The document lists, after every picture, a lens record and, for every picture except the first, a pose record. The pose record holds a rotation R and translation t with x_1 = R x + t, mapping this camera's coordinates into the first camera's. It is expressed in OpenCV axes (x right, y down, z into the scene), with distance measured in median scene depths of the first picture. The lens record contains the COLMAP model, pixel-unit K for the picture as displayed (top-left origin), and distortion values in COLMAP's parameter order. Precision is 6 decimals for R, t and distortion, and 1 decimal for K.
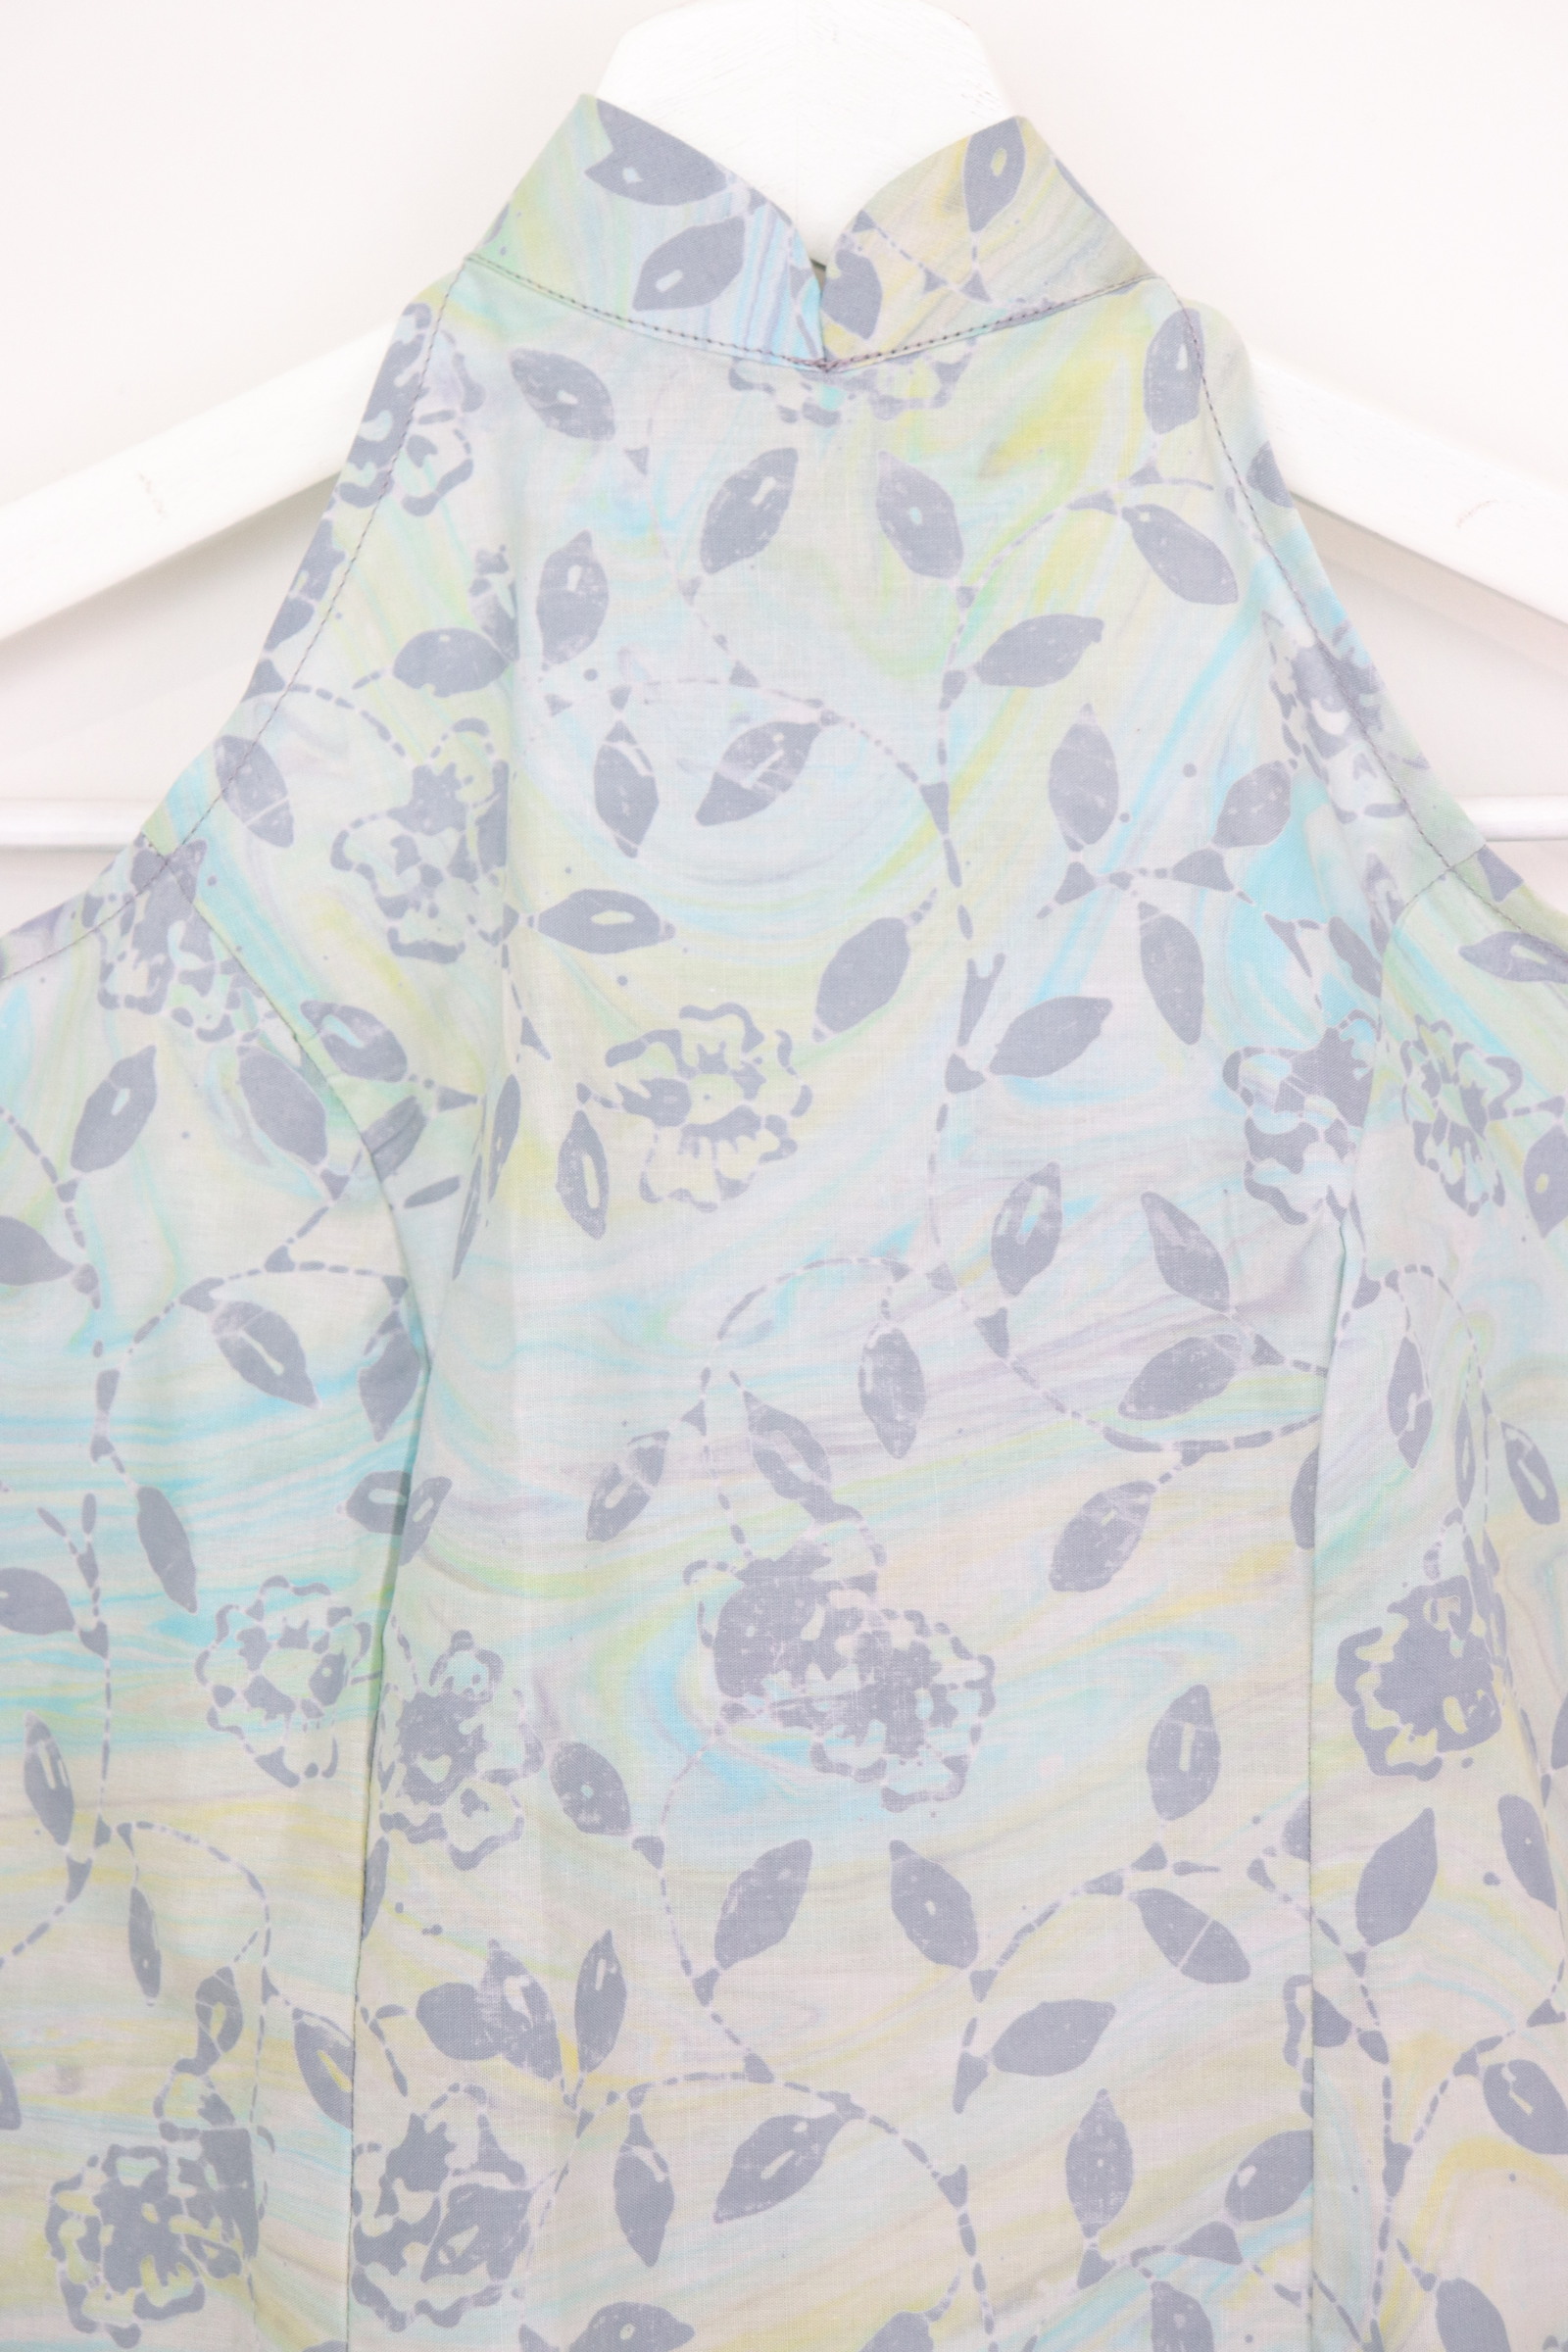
lens RADIAL K [[4465.6, 0, 784.0], [0, 4465.6, 1176.0], [0, 0, 1]] dist [0.155516, 0.468902]
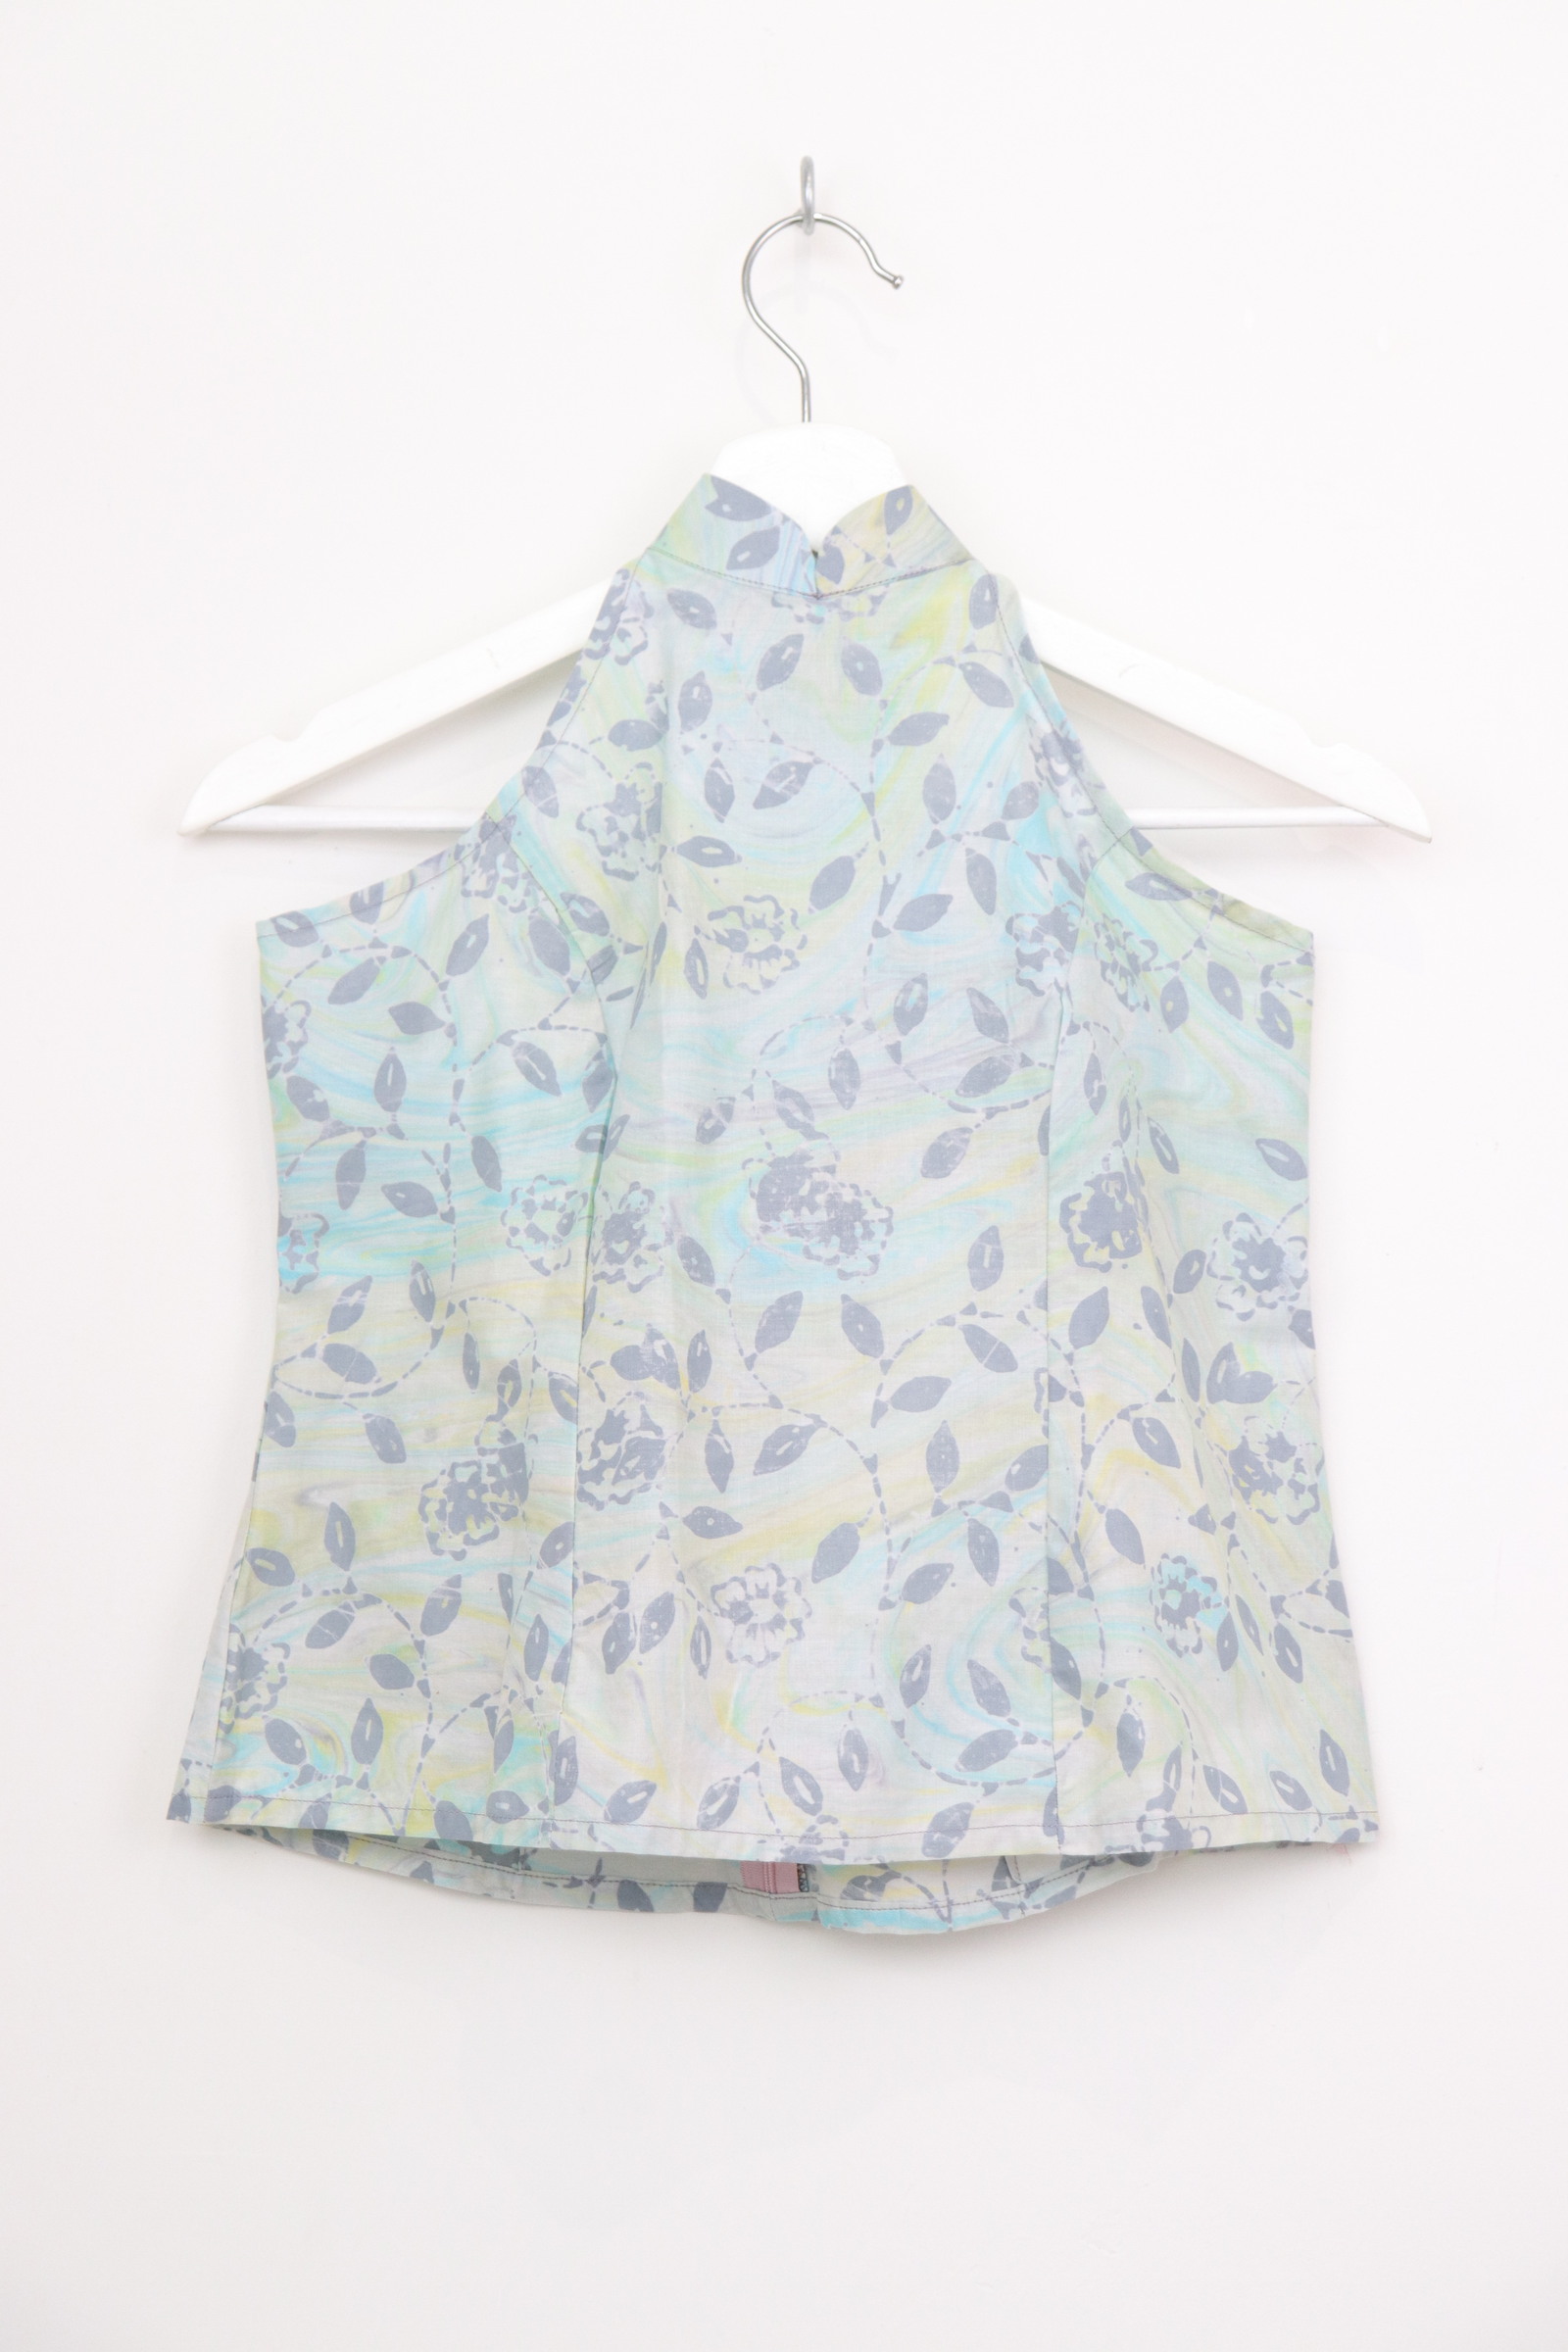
lens RADIAL K [[4465.6, 0, 784.0], [0, 4465.6, 1176.0], [0, 0, 1]] dist [0.155516, 0.468902]
pose [[0.999926, 0.011335, -0.004470, 0.006018], [-0.011910, 0.986674, -0.162271, 0.423983], [0.002571, 0.162312, 0.986736, -1.014895]]
